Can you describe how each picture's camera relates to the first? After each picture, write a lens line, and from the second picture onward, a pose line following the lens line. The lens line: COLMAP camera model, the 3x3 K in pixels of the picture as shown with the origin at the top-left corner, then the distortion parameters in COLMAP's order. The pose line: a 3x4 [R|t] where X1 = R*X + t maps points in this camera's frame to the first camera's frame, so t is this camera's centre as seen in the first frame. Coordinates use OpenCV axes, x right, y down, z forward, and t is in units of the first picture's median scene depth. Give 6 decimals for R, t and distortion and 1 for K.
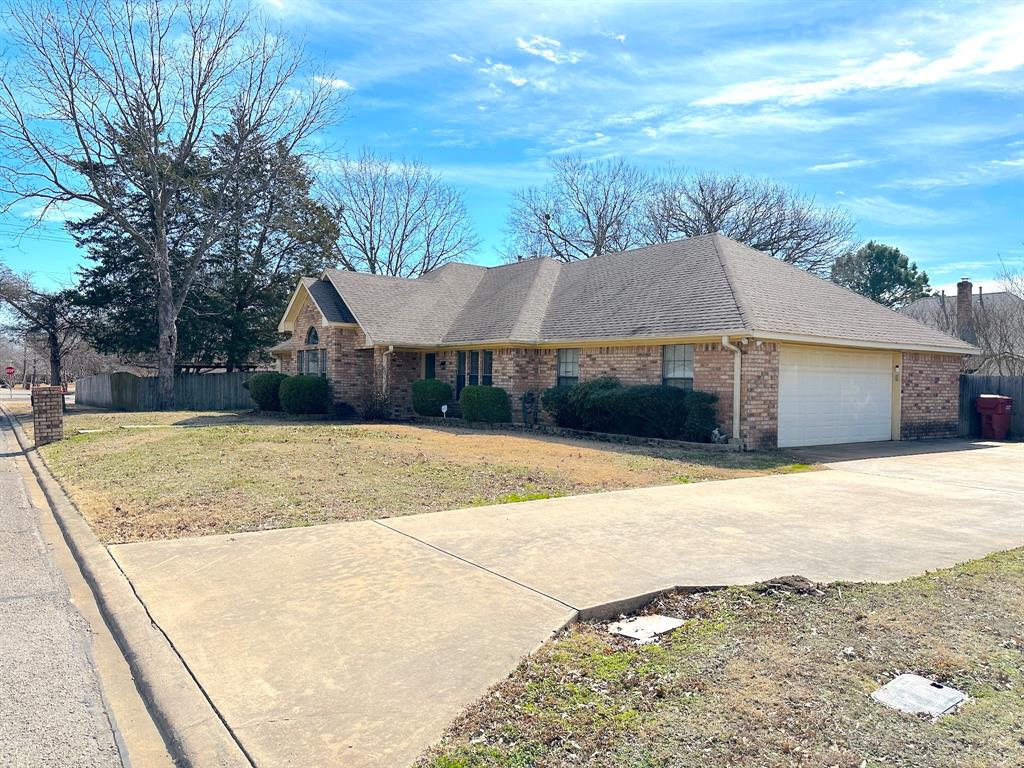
lens RADIAL K [[717.1, 0, 505.7], [0, 717.1, 387.6], [0, 0, 1]] dist [0.137230, -0.196889]
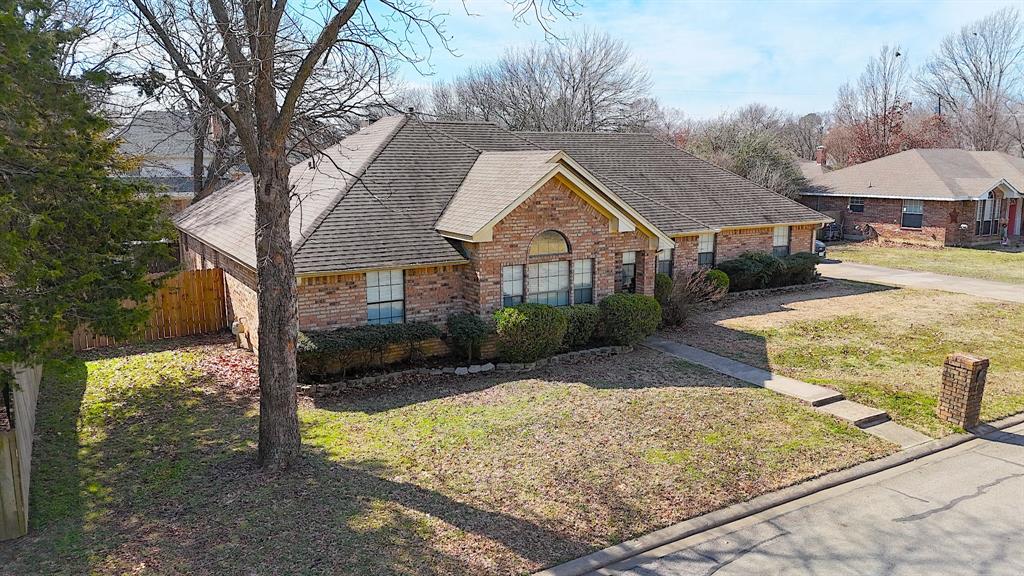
lens RADIAL K [[753.6, 0, 510.0], [0, 753.6, 280.3], [0, 0, 1]] dist [0.093777, -0.119539]
pose [[0.081246, -0.177945, 0.980681, -1.107076], [0.016497, 0.984039, 0.177188, -0.183787], [-0.996558, 0.001782, 0.082885, 1.058028]]
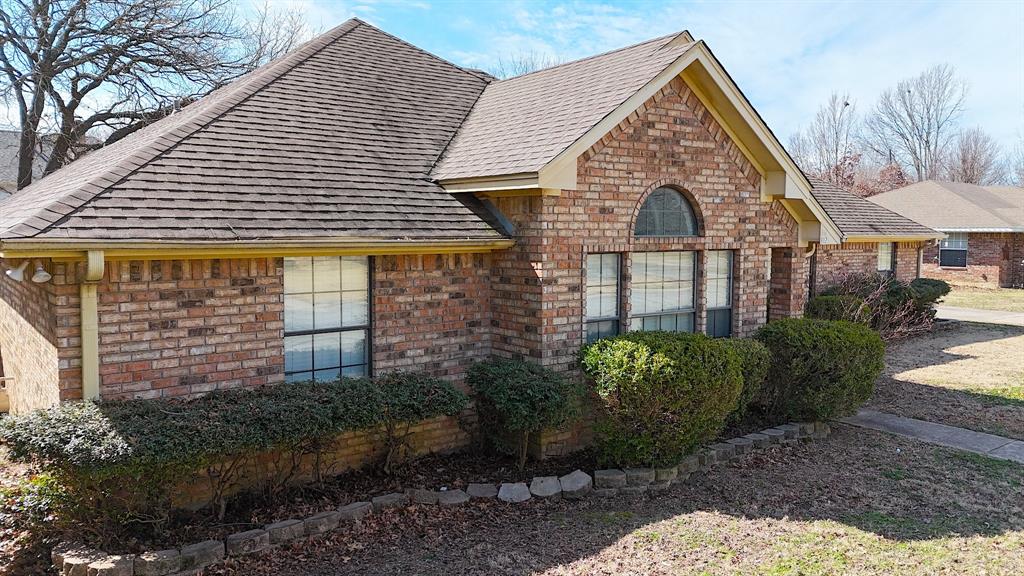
lens RADIAL K [[753.6, 0, 510.0], [0, 753.6, 280.3], [0, 0, 1]] dist [0.093777, -0.119539]
pose [[-0.039651, -0.085391, 0.995558, -0.691436], [0.004154, 0.996319, 0.085622, -0.075912], [-0.999205, 0.007531, -0.039151, 1.183486]]
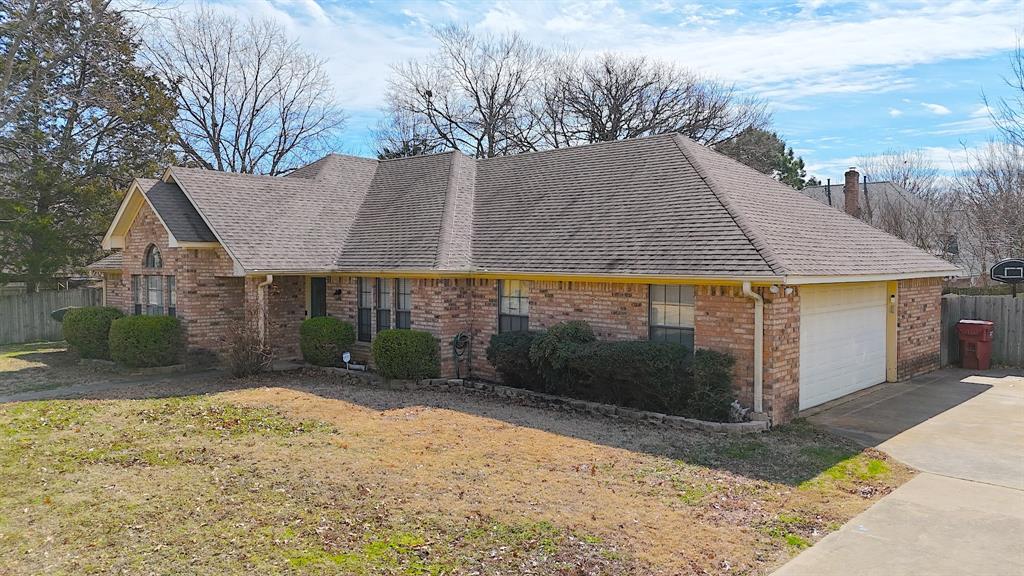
lens RADIAL K [[753.6, 0, 510.0], [0, 753.6, 280.3], [0, 0, 1]] dist [0.093777, -0.119539]
pose [[0.980224, -0.024713, 0.196340, -0.066309], [0.020729, 0.999536, 0.022323, -0.061593], [-0.196800, -0.017812, 0.980282, 0.166006]]
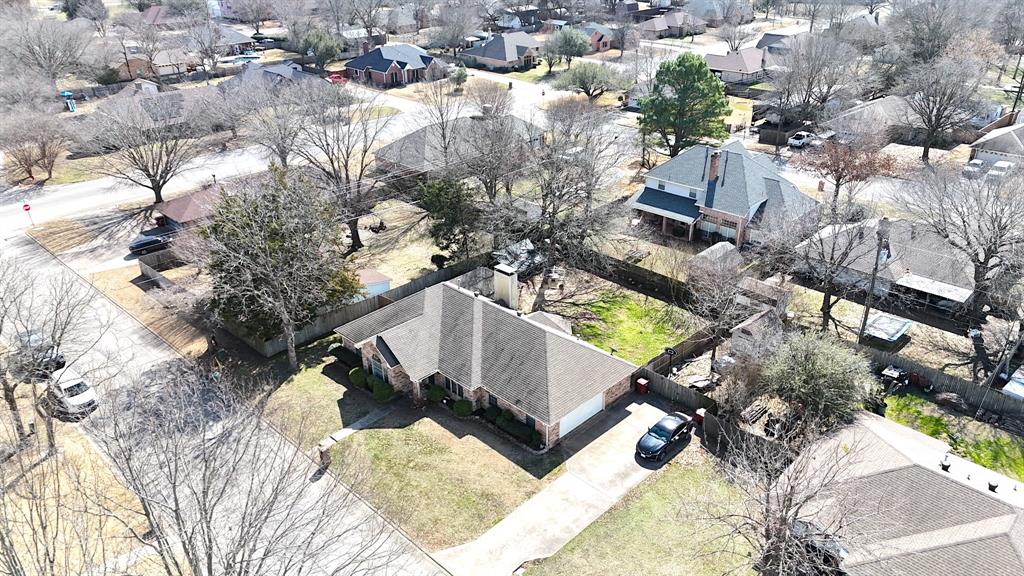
lens RADIAL K [[753.6, 0, 510.0], [0, 753.6, 280.3], [0, 0, 1]] dist [0.093777, -0.119539]
pose [[0.984254, -0.099001, 0.146434, -0.191873], [0.027845, 0.904933, 0.424642, -1.396371], [-0.174553, -0.413878, 0.893441, -1.181121]]
